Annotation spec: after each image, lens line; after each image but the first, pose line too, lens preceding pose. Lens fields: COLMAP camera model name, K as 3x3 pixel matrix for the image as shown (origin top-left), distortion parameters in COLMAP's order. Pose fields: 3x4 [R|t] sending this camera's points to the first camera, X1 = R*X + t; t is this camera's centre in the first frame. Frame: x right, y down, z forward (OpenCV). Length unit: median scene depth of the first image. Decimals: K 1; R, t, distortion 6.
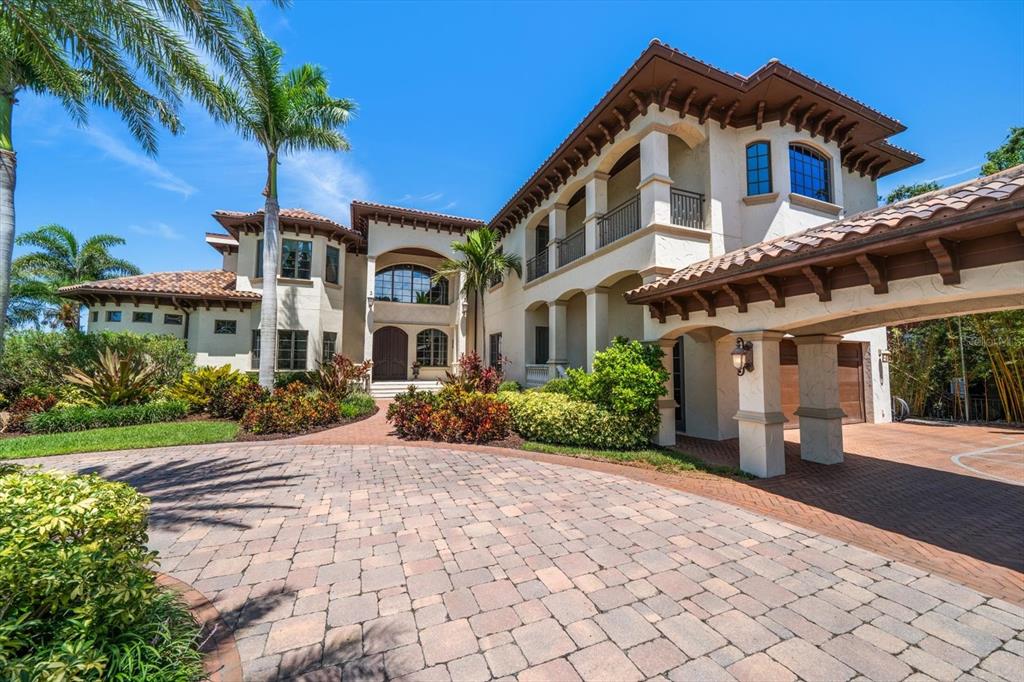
lens RADIAL K [[382.1, 0, 511.4], [0, 382.1, 334.7], [0, 0, 1]] dist [-0.001939, -0.000148]
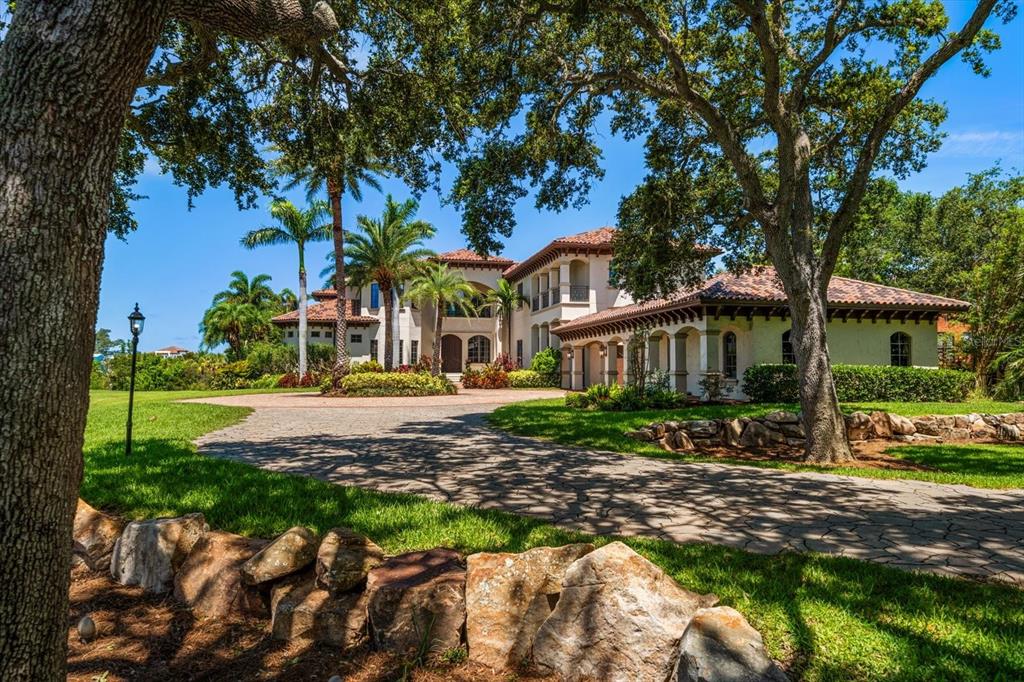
lens RADIAL K [[413.8, 0, 511.8], [0, 413.8, 338.0], [0, 0, 1]] dist [-0.001820, -0.000237]
pose [[0.991742, -0.012151, -0.127675, 0.167900], [0.013881, 0.999823, 0.012667, -0.039879], [0.127499, -0.014334, 0.991735, -0.773980]]
